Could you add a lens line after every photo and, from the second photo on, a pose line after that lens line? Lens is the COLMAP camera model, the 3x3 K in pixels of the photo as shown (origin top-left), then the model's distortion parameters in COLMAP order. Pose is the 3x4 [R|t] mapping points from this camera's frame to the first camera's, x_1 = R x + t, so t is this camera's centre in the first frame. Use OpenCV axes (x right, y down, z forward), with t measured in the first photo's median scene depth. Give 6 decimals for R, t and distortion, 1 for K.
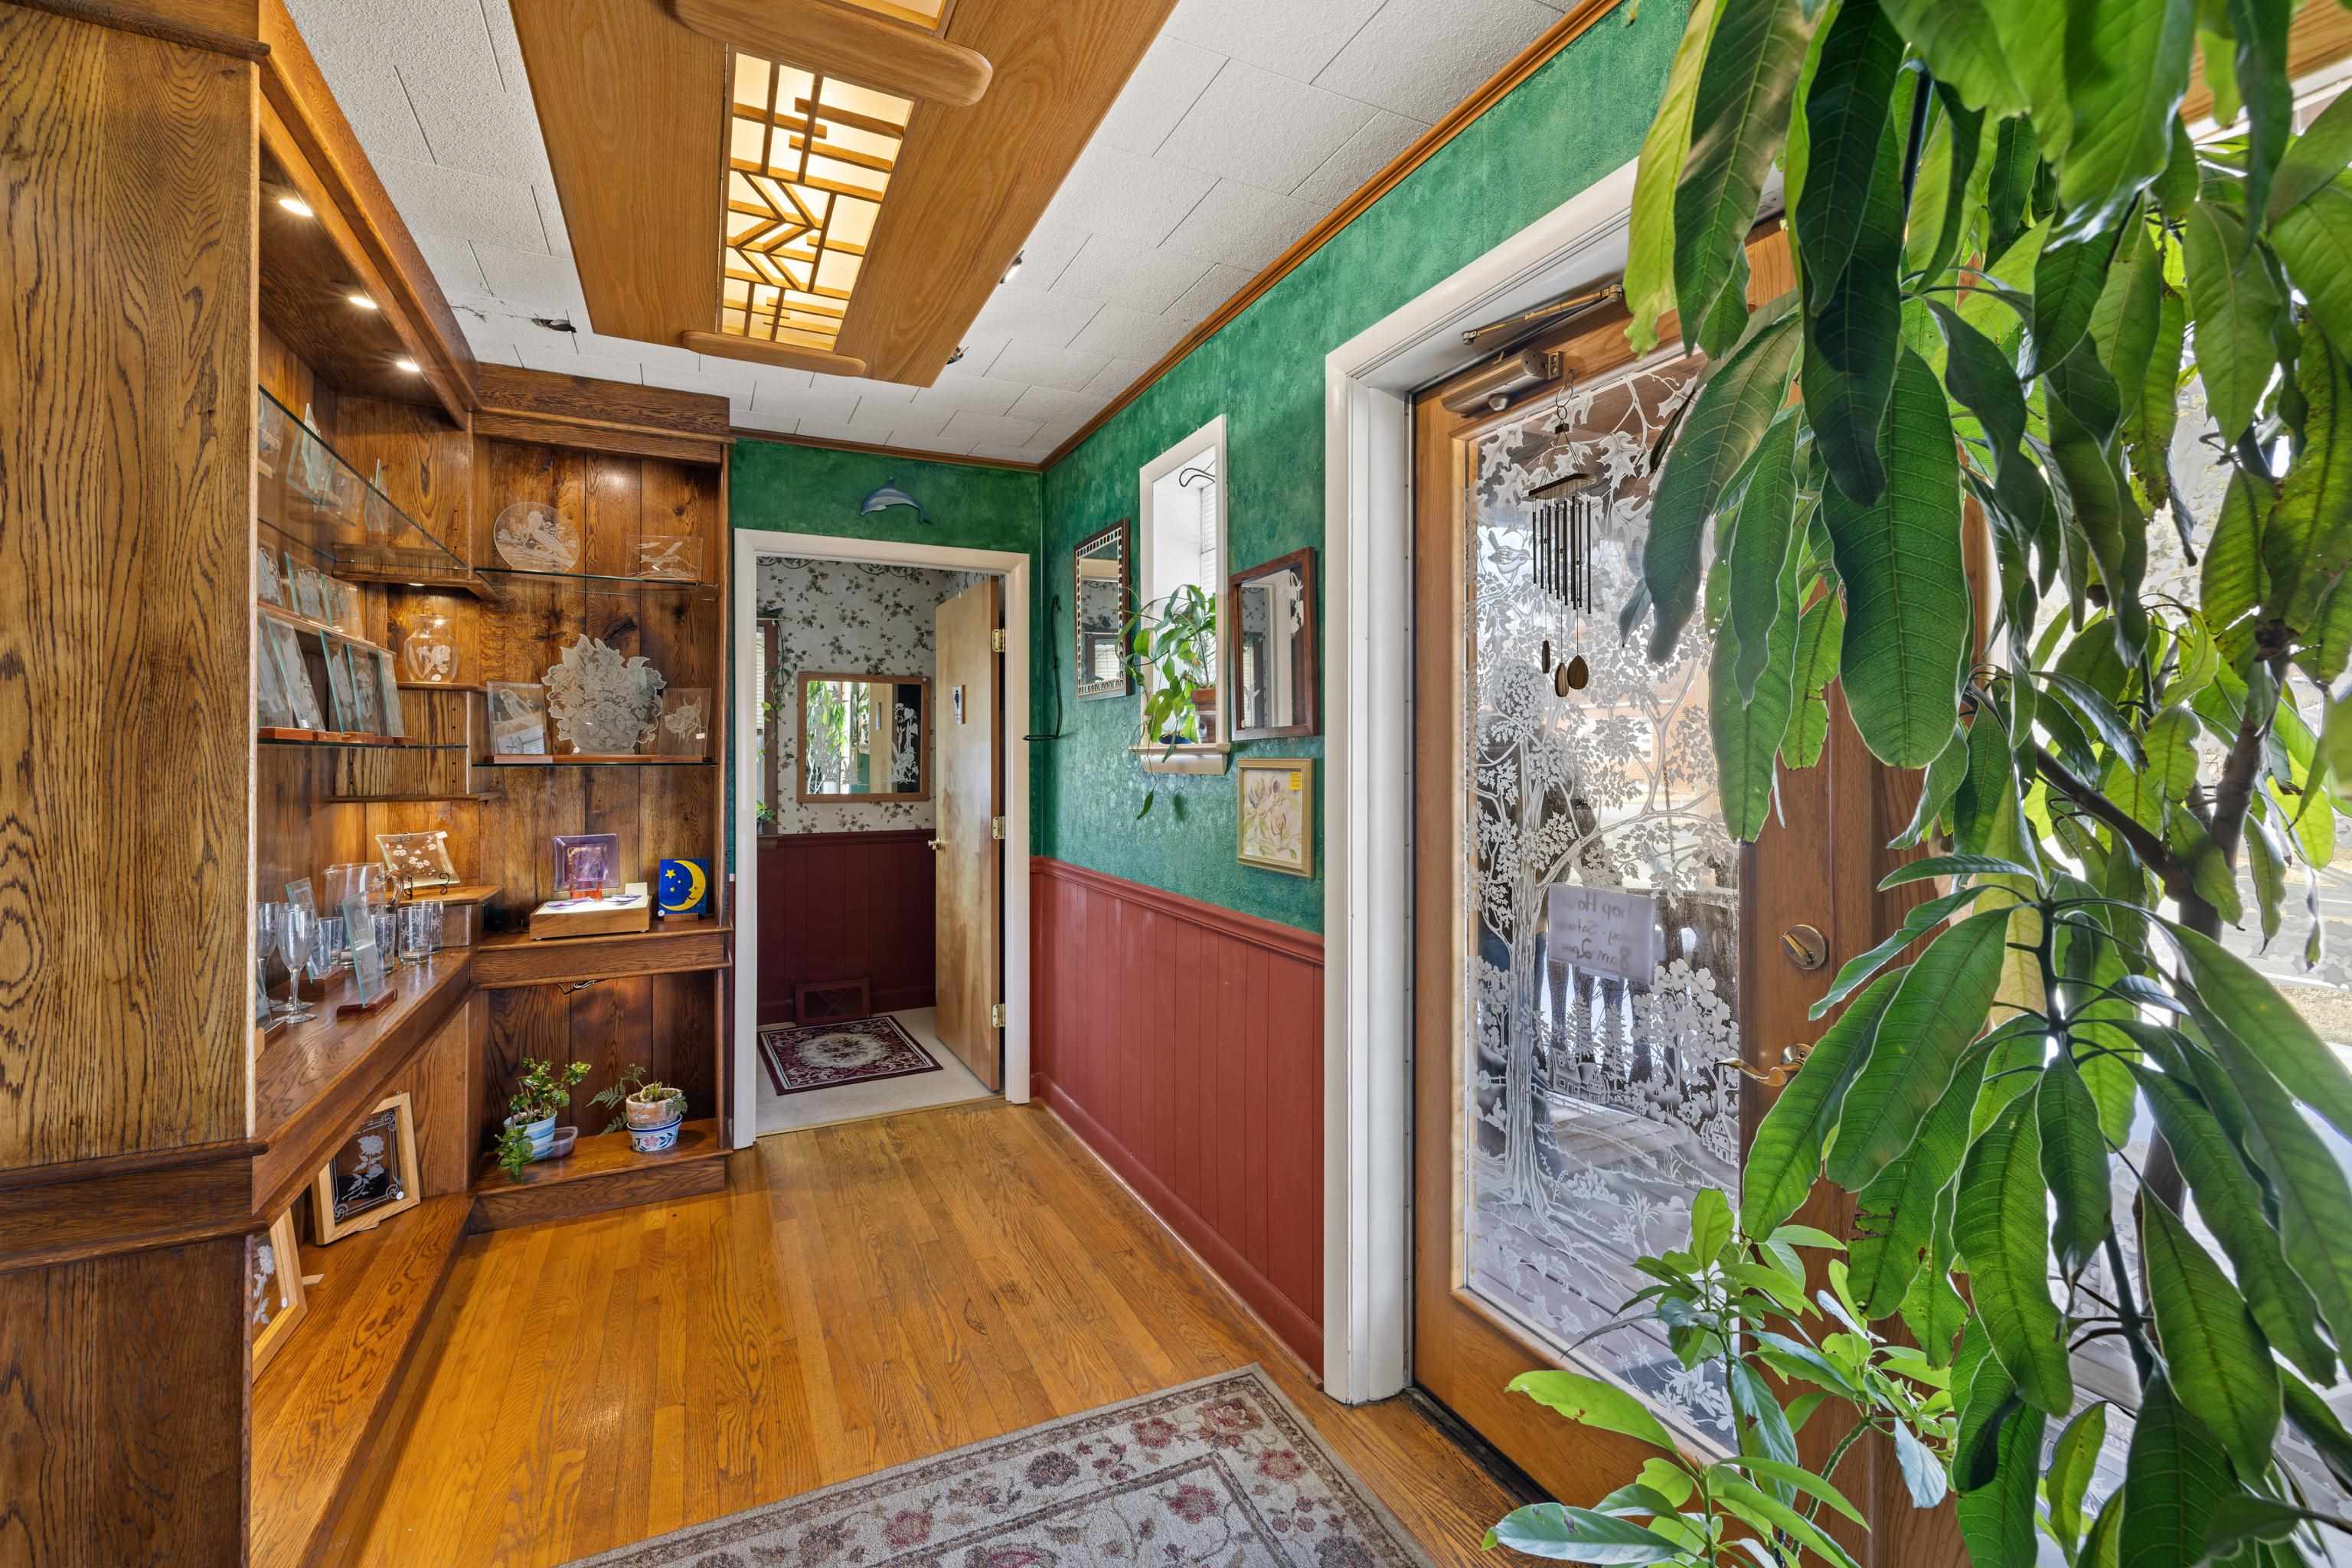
lens RADIAL K [[985.3, 0, 1176.1], [0, 985.3, 746.2], [0, 0, 1]] dist [-0.000596, -0.000065]
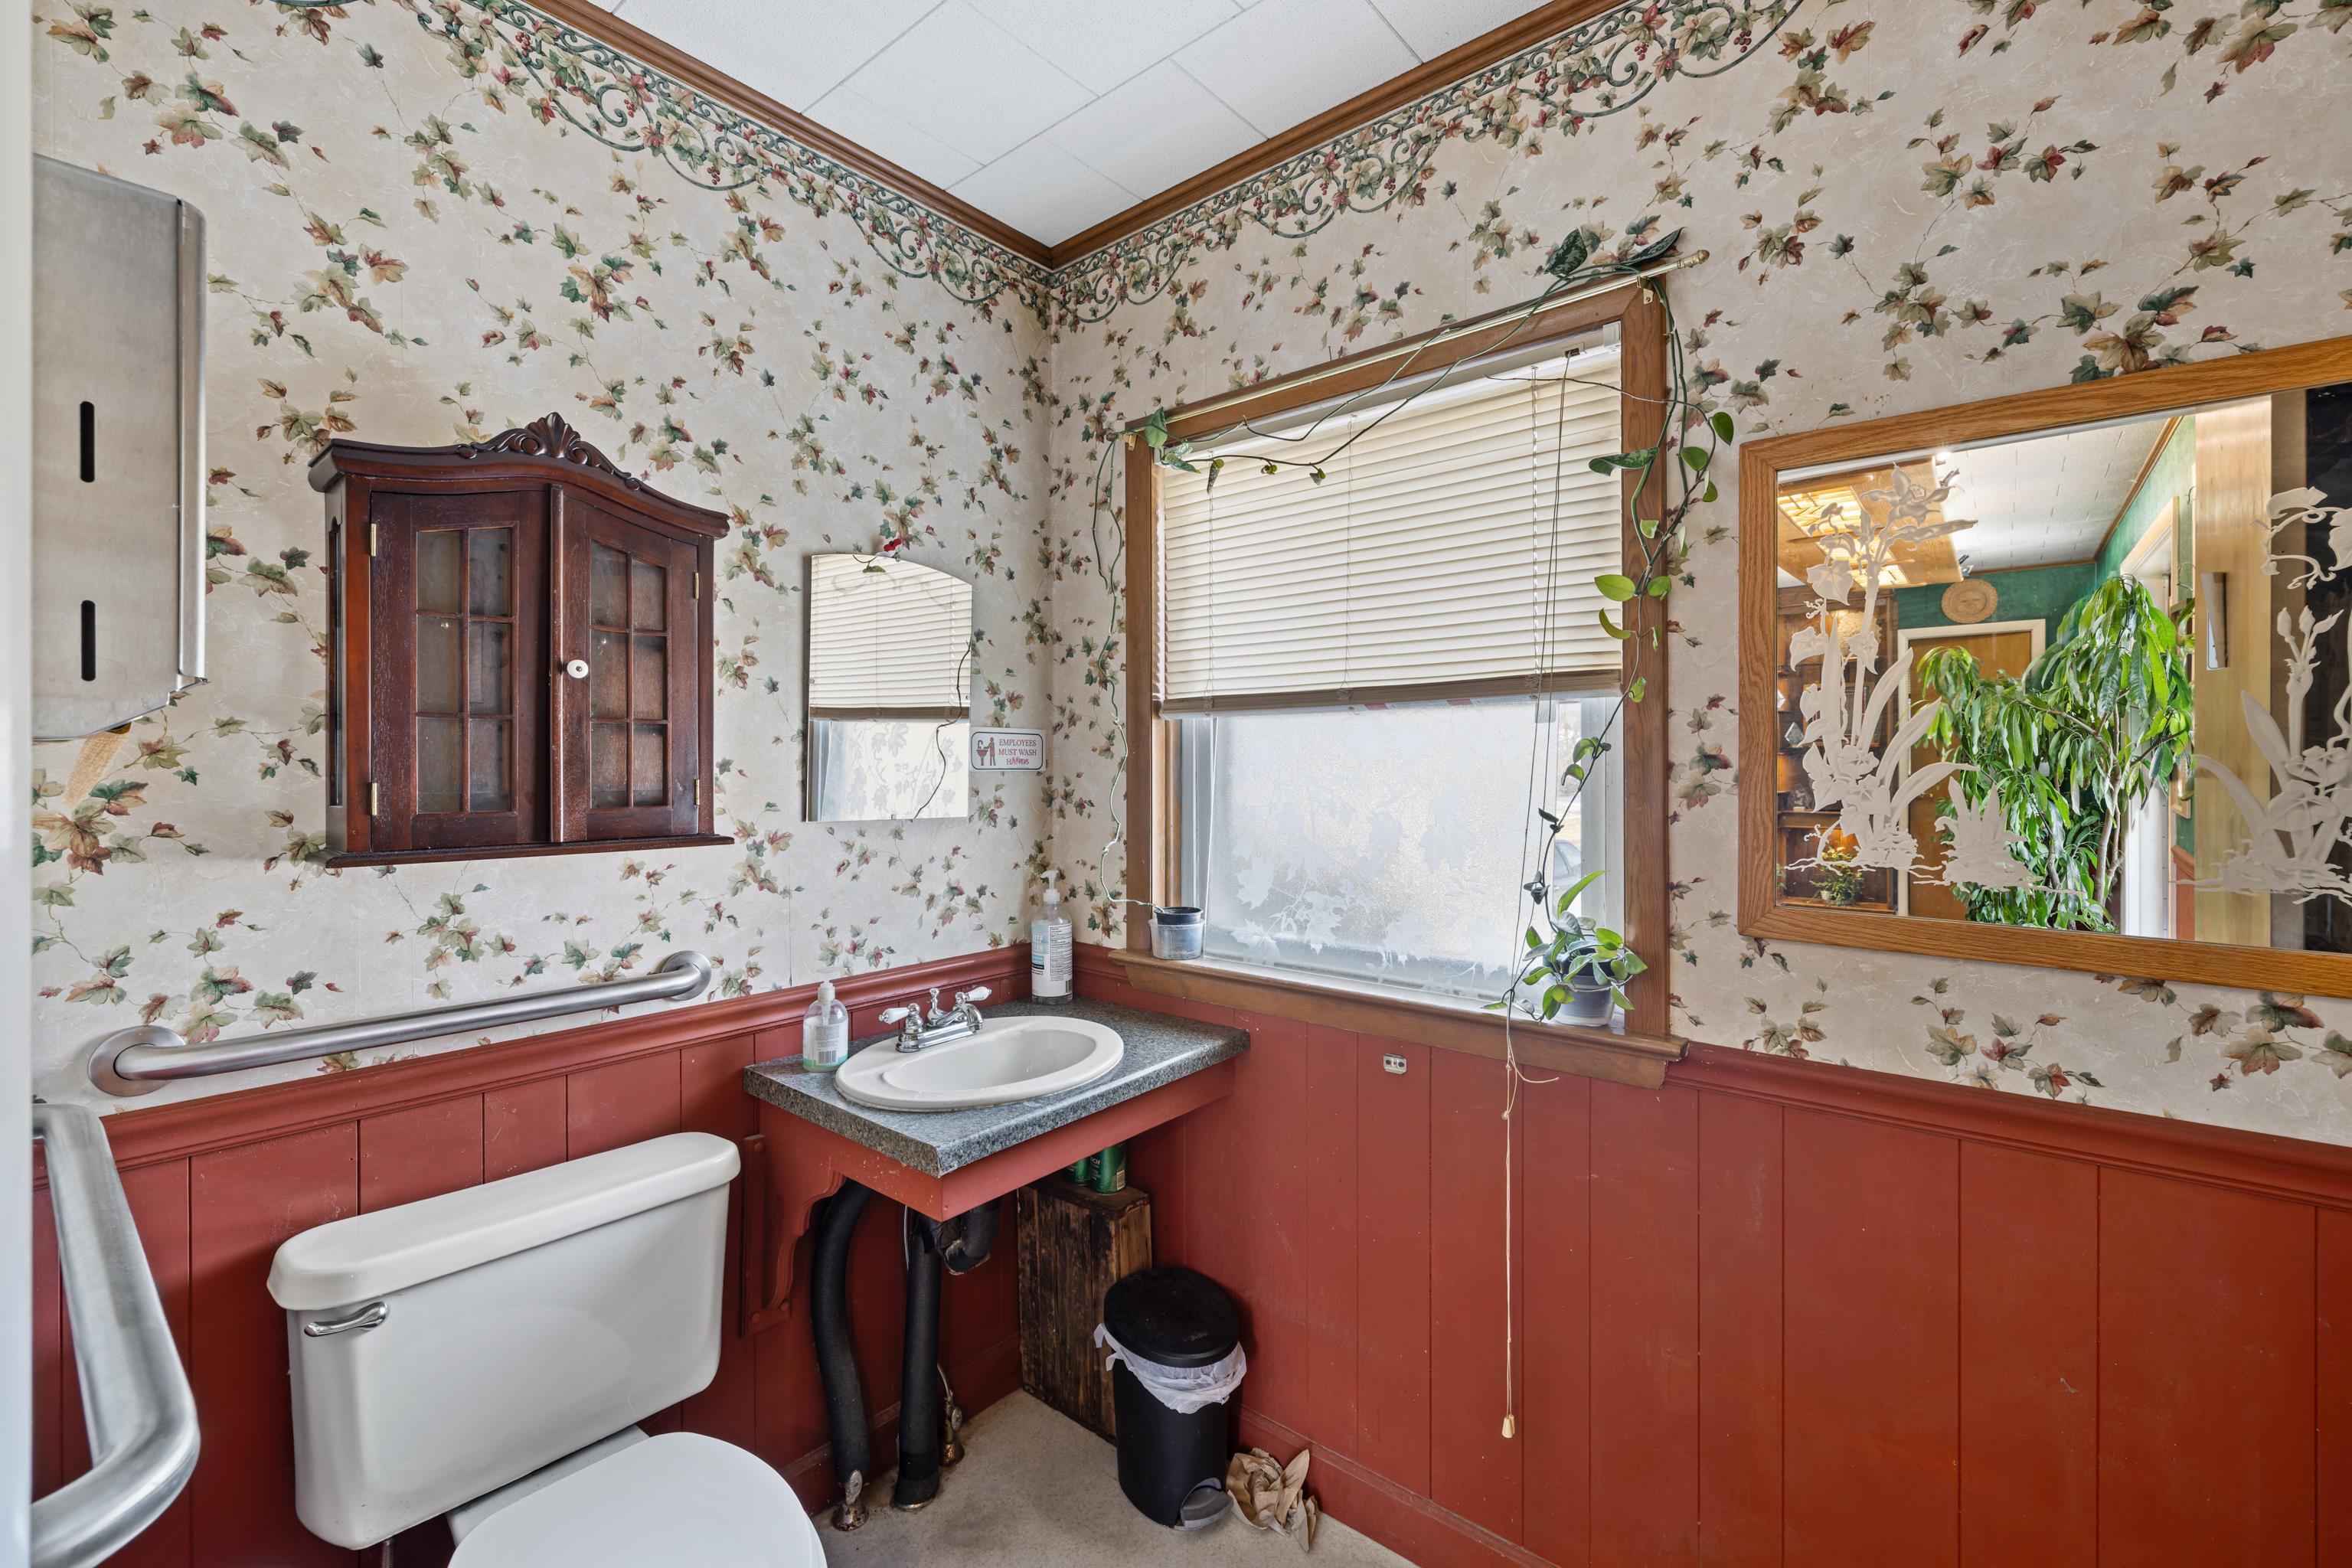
lens RADIAL K [[985.3, 0, 1180.3], [0, 985.3, 765.4], [0, 0, 1]] dist [-0.000596, -0.000065]
pose [[0.414328, -0.001535, -0.910127, -0.196898], [0.008080, 0.999965, 0.001991, 0.009084], [0.910092, -0.008179, 0.414326, 0.724794]]
